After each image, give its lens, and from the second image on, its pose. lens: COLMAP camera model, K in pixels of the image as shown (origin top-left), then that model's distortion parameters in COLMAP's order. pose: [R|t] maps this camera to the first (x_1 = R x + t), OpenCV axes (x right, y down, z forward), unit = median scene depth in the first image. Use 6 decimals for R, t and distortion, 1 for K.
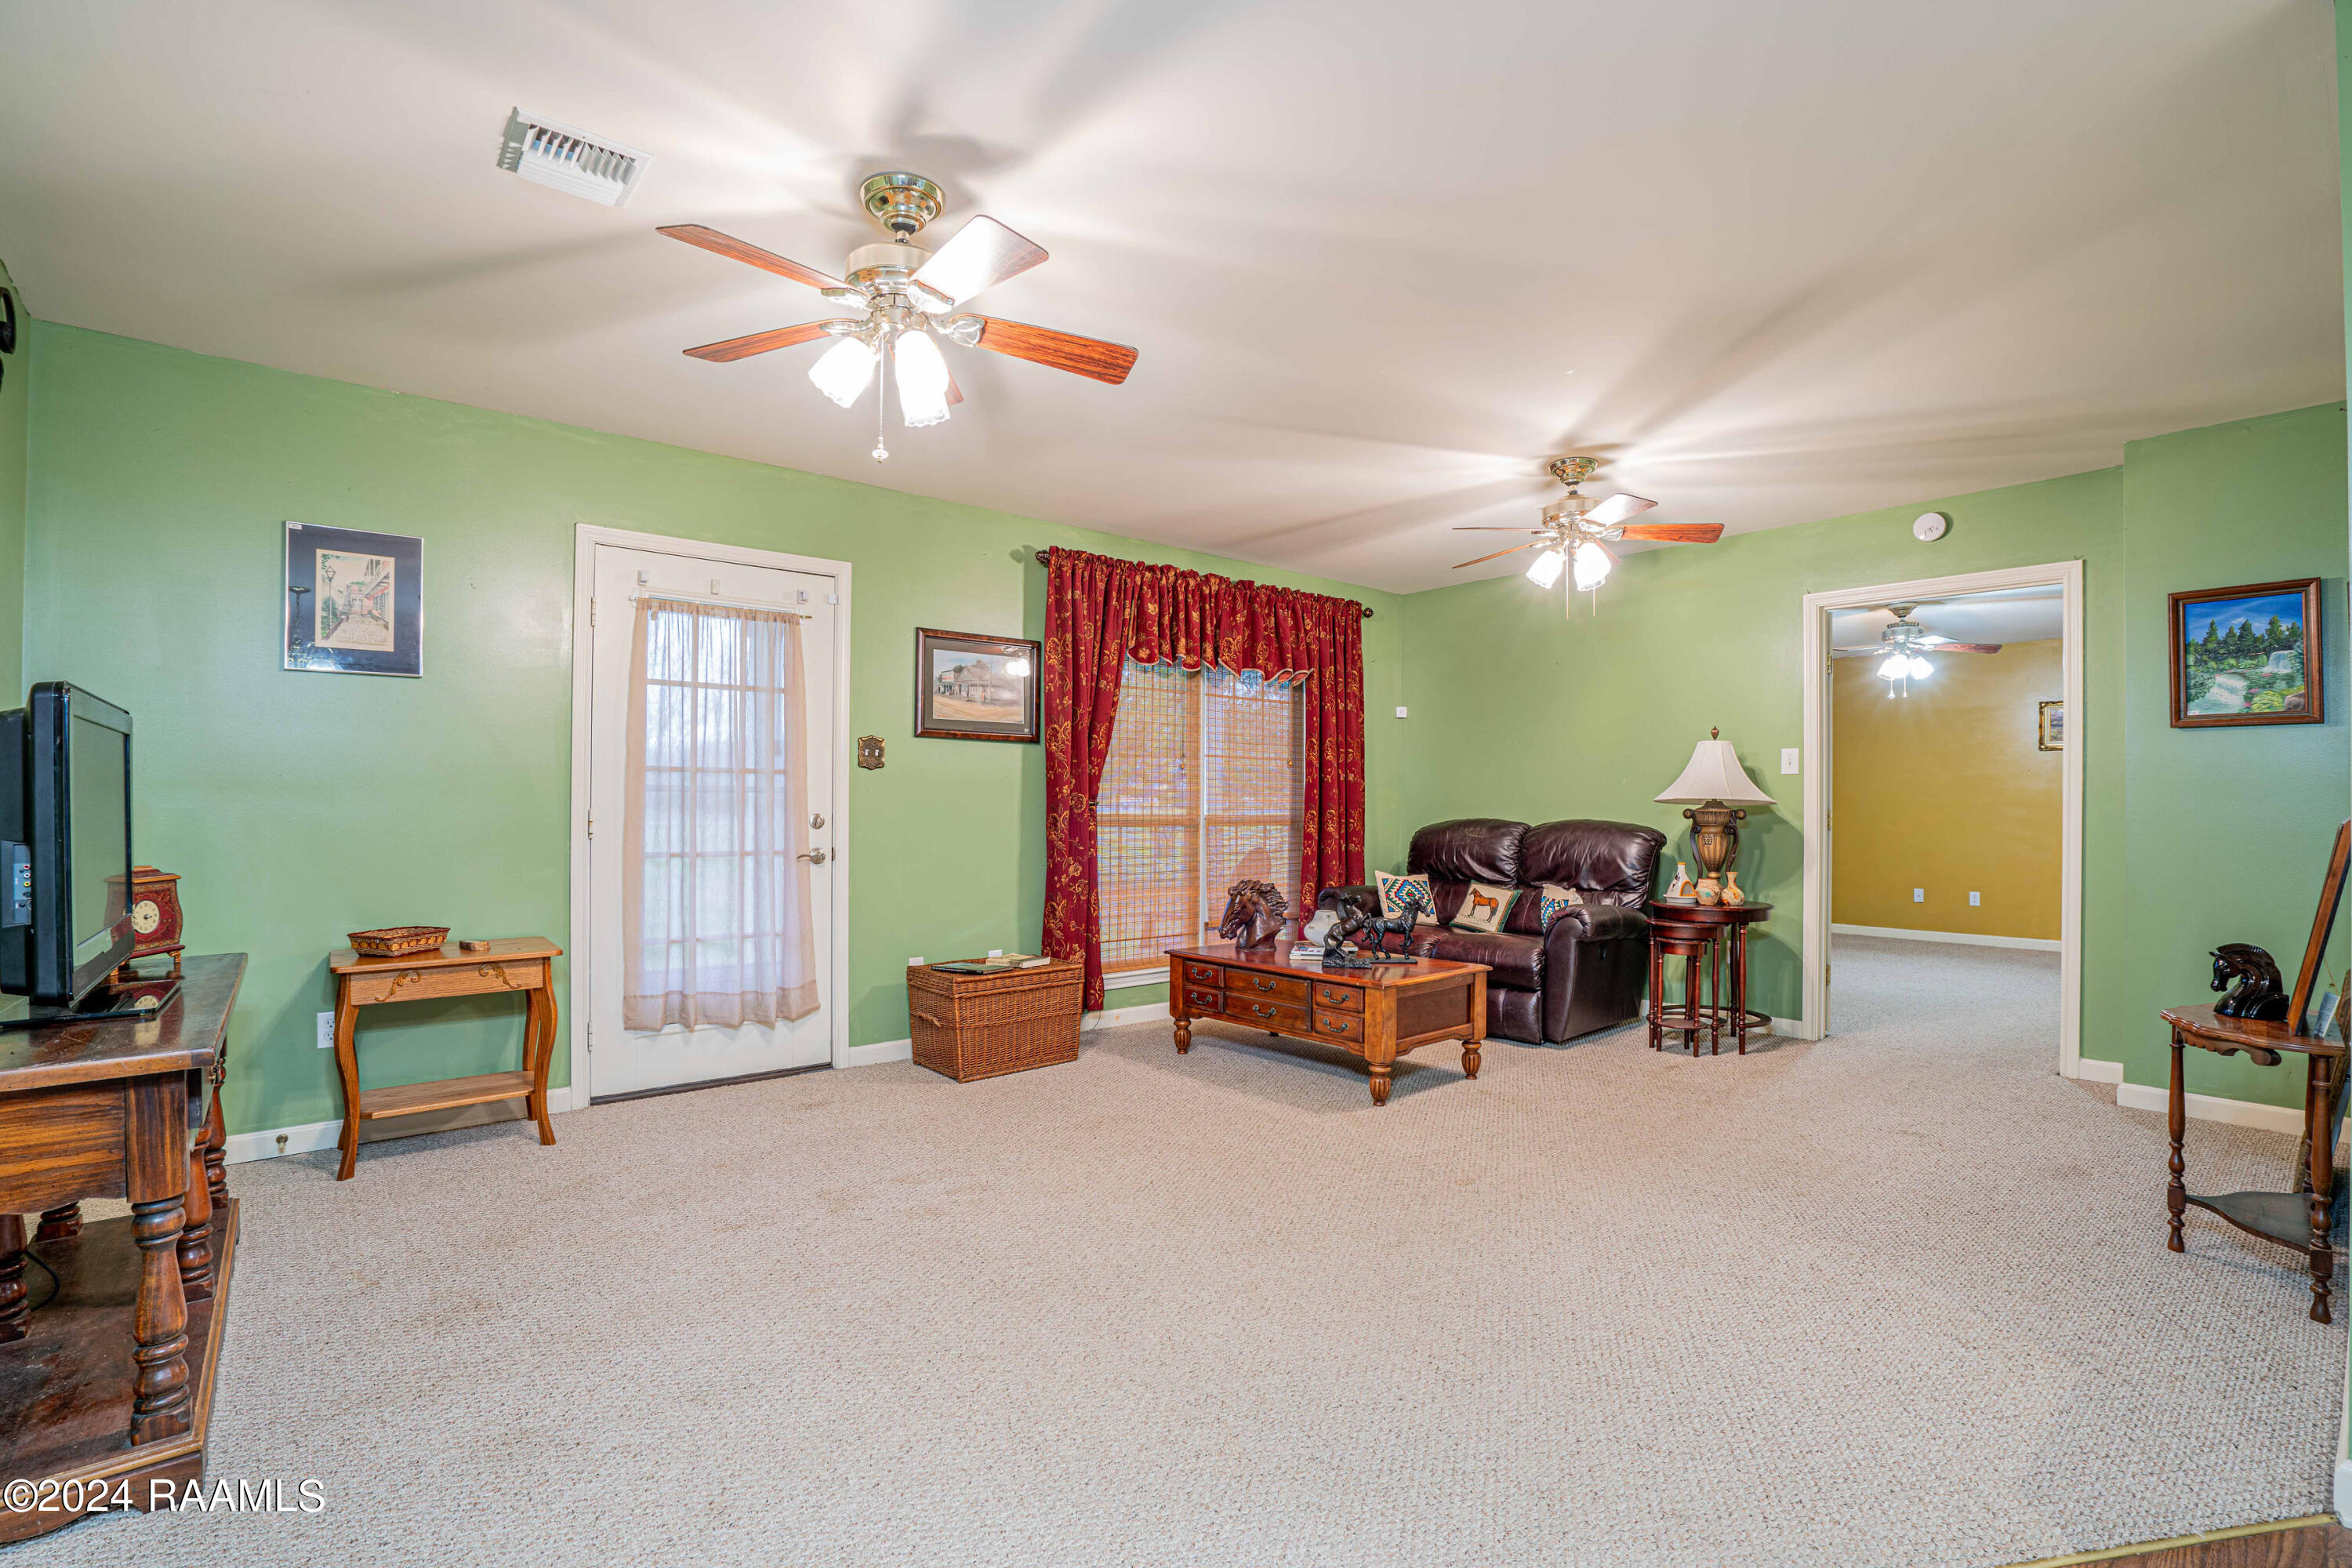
lens RADIAL K [[1072.5, 0, 1202.5], [0, 1072.5, 786.4], [0, 0, 1]] dist [-0.038026, 0.012033]
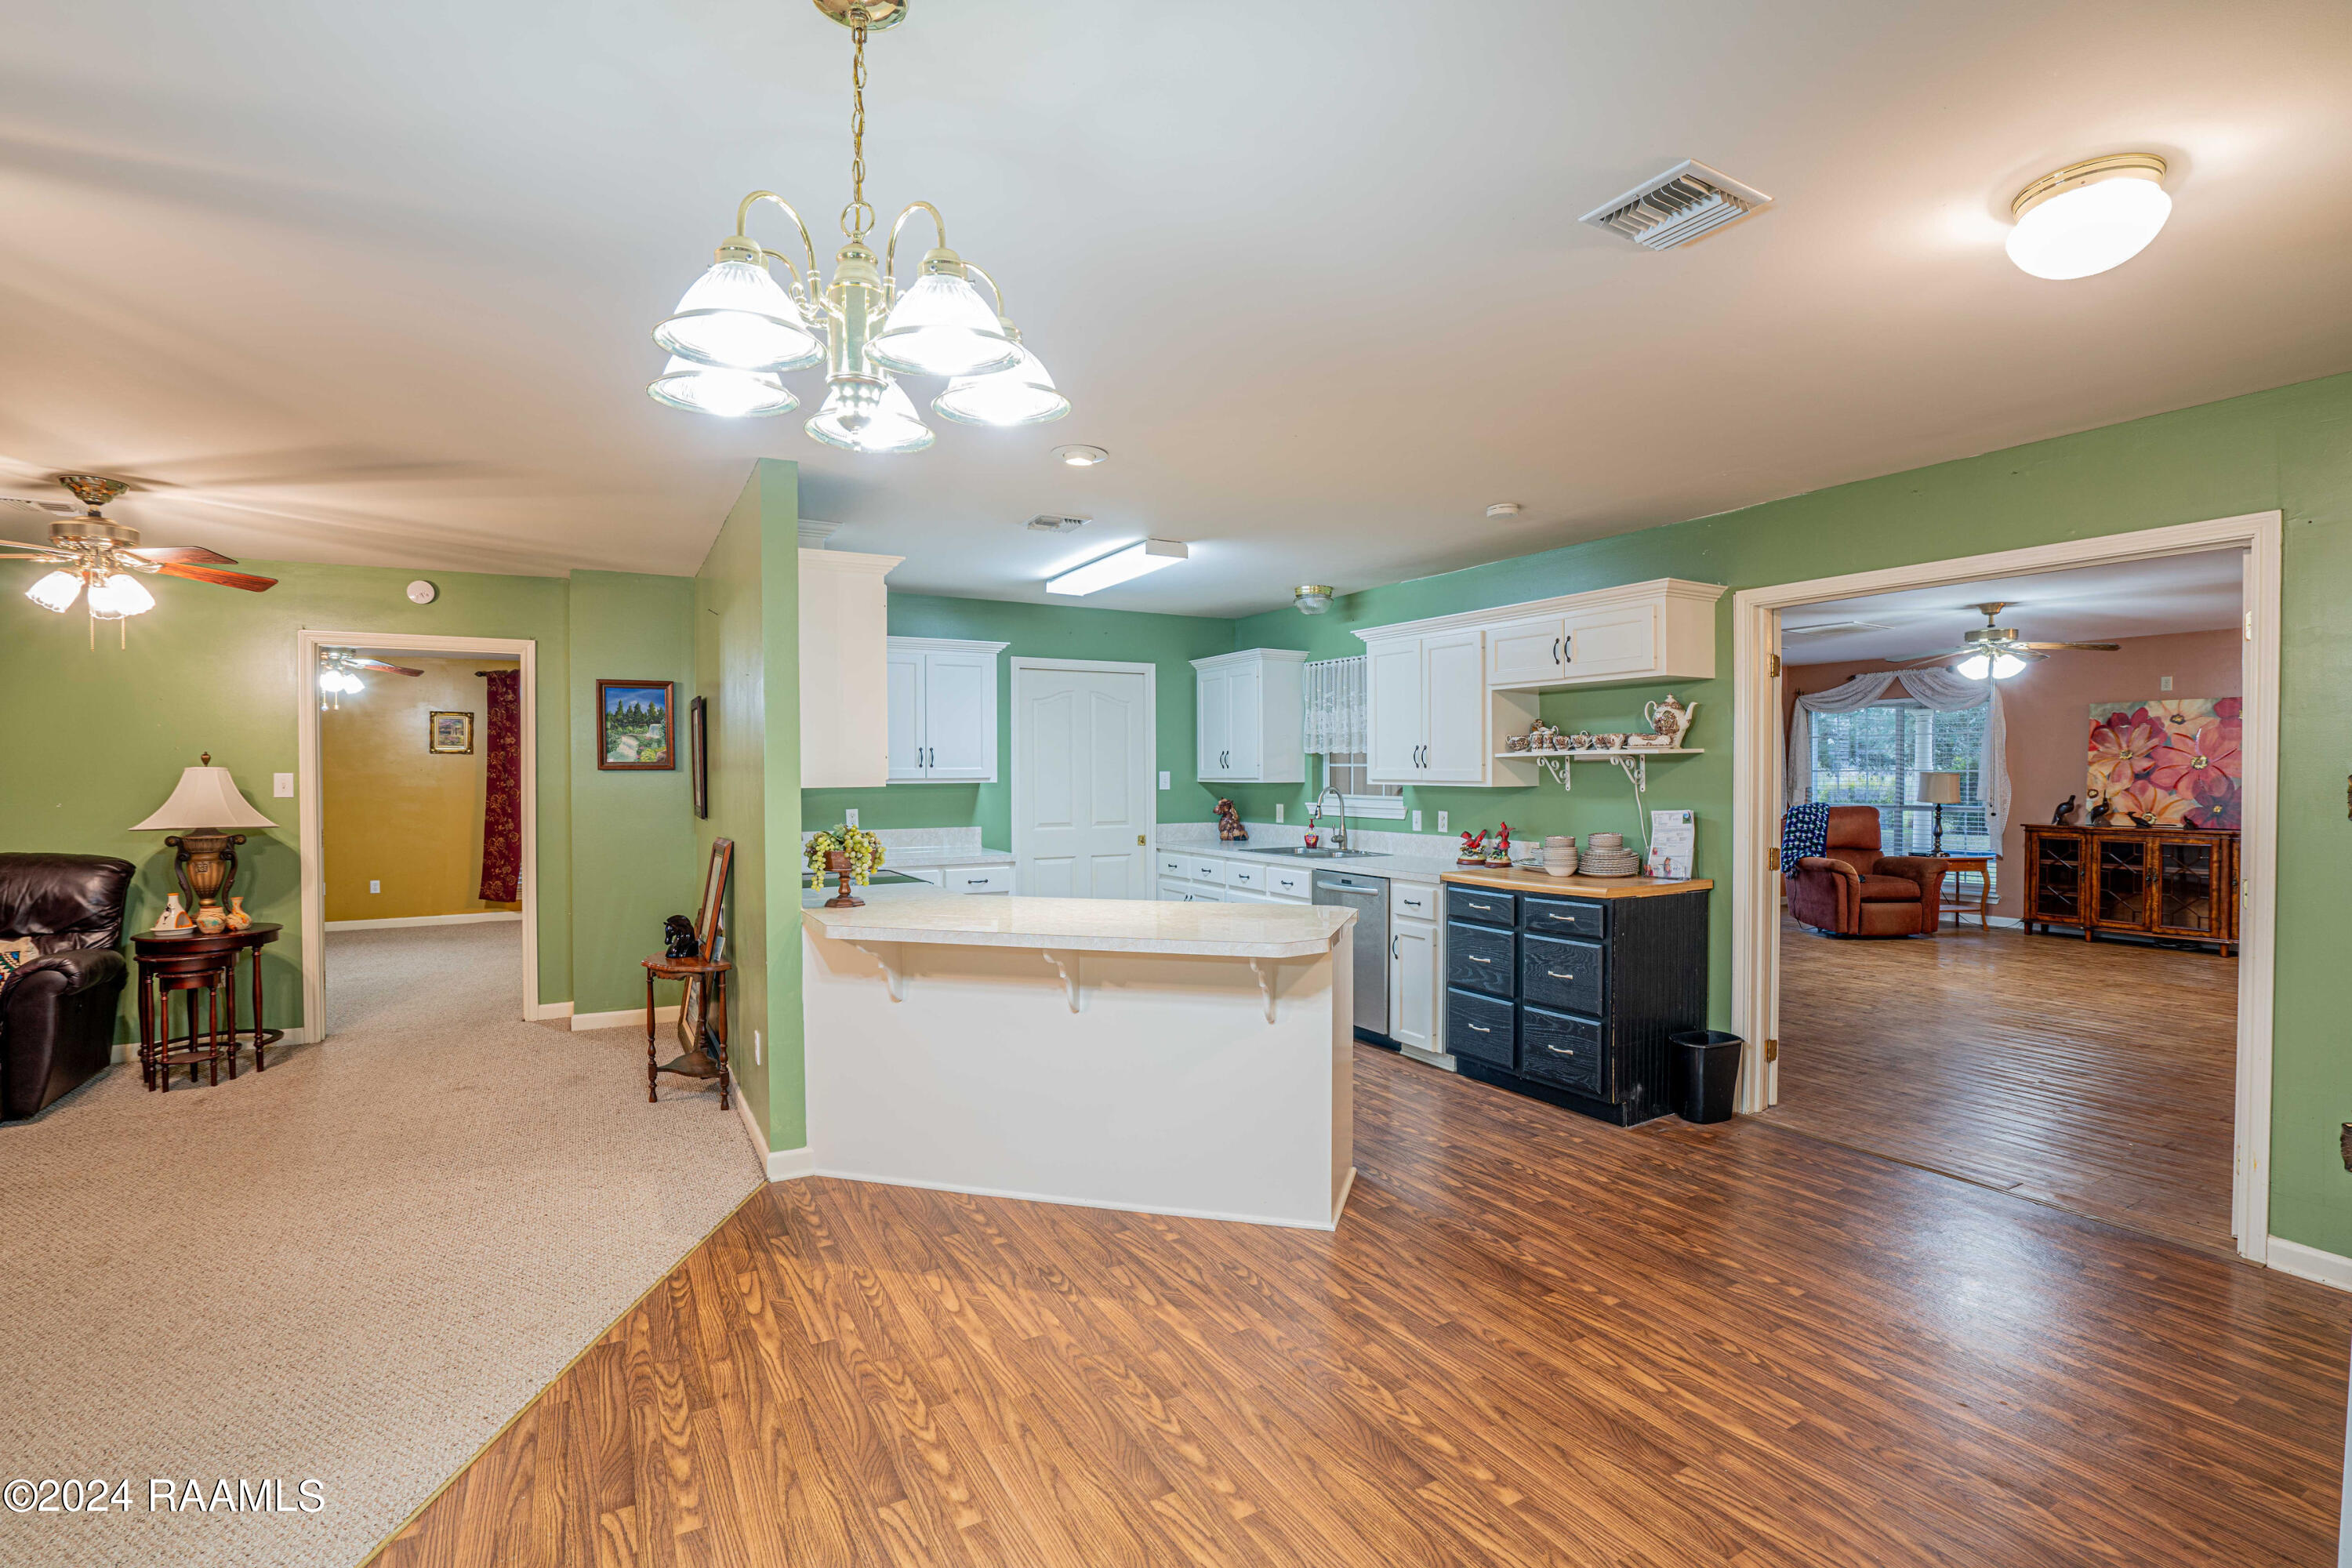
lens RADIAL K [[1072.5, 0, 1180.5], [0, 1072.5, 788.0], [0, 0, 1]] dist [-0.038026, 0.012033]
pose [[0.211758, -0.021092, 0.977094, -0.330229], [-0.013255, 0.999613, 0.024451, -0.069622], [-0.977232, -0.018129, 0.211397, -0.112109]]
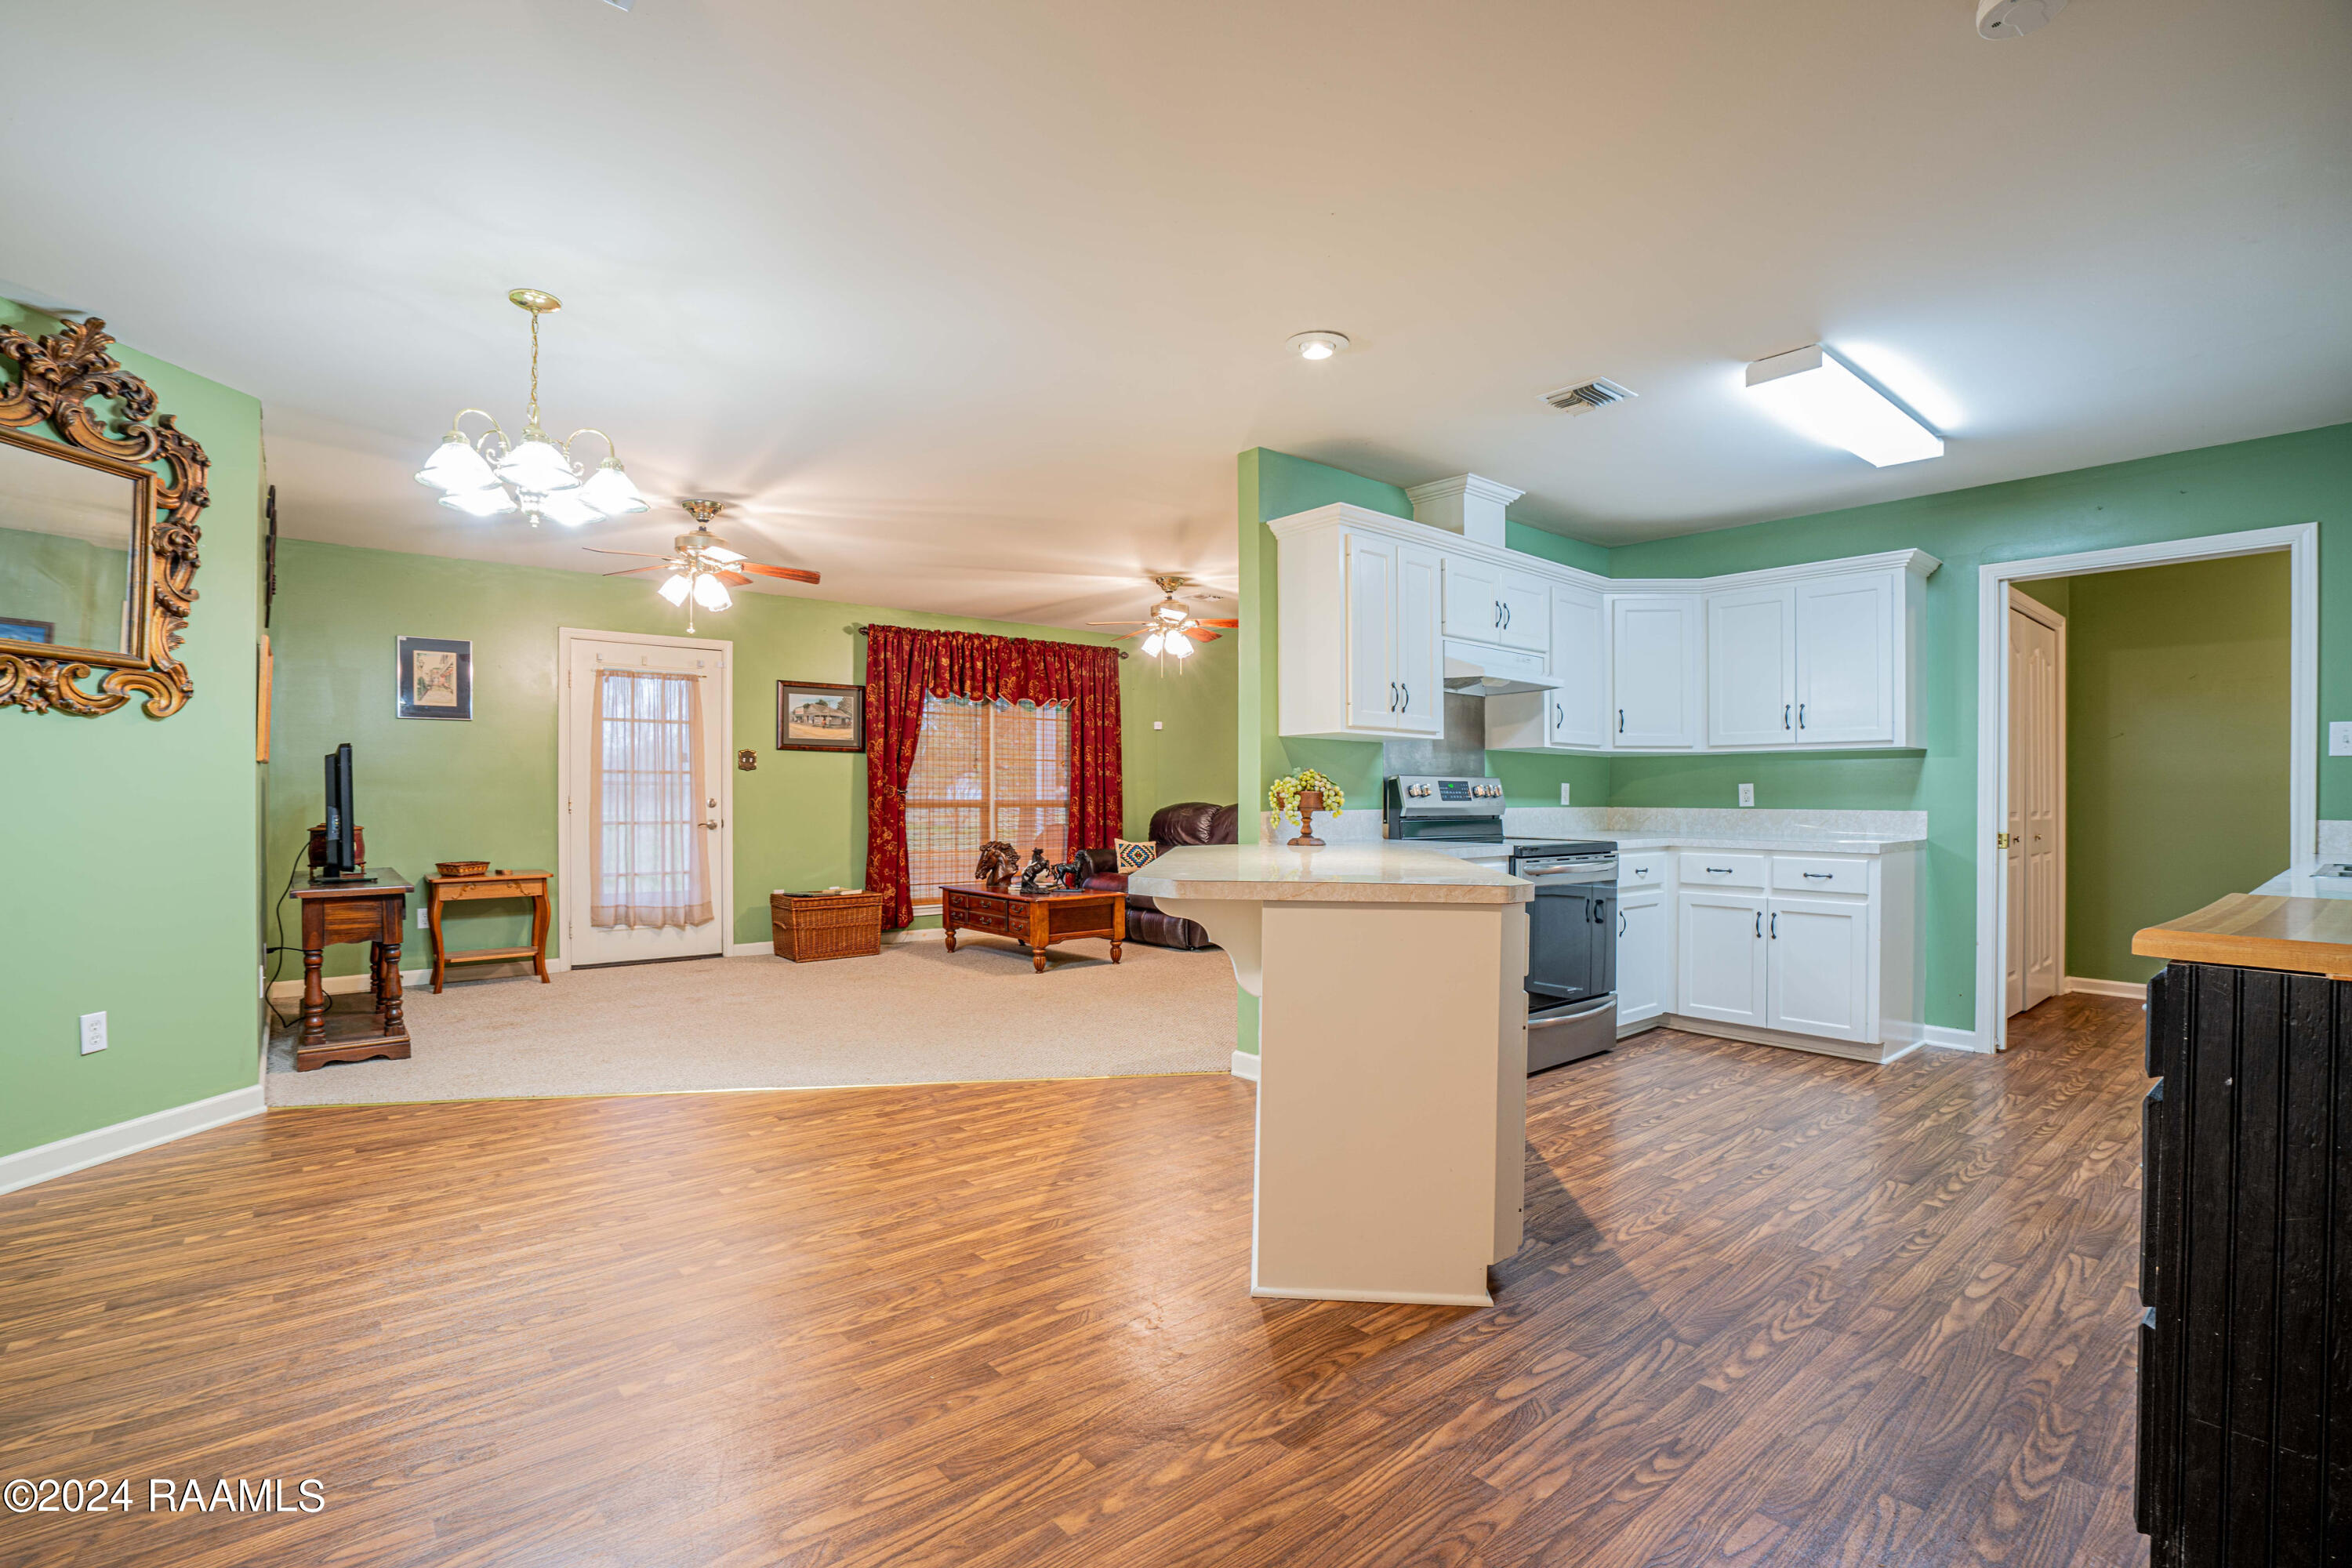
lens RADIAL K [[1072.5, 0, 1194.3], [0, 1072.5, 795.5], [0, 0, 1]] dist [-0.038026, 0.012033]
pose [[0.999948, -0.000379, -0.010239, 0.381040], [0.000573, 0.999819, 0.019041, -0.008736], [0.010230, -0.019046, 0.999766, -0.594264]]
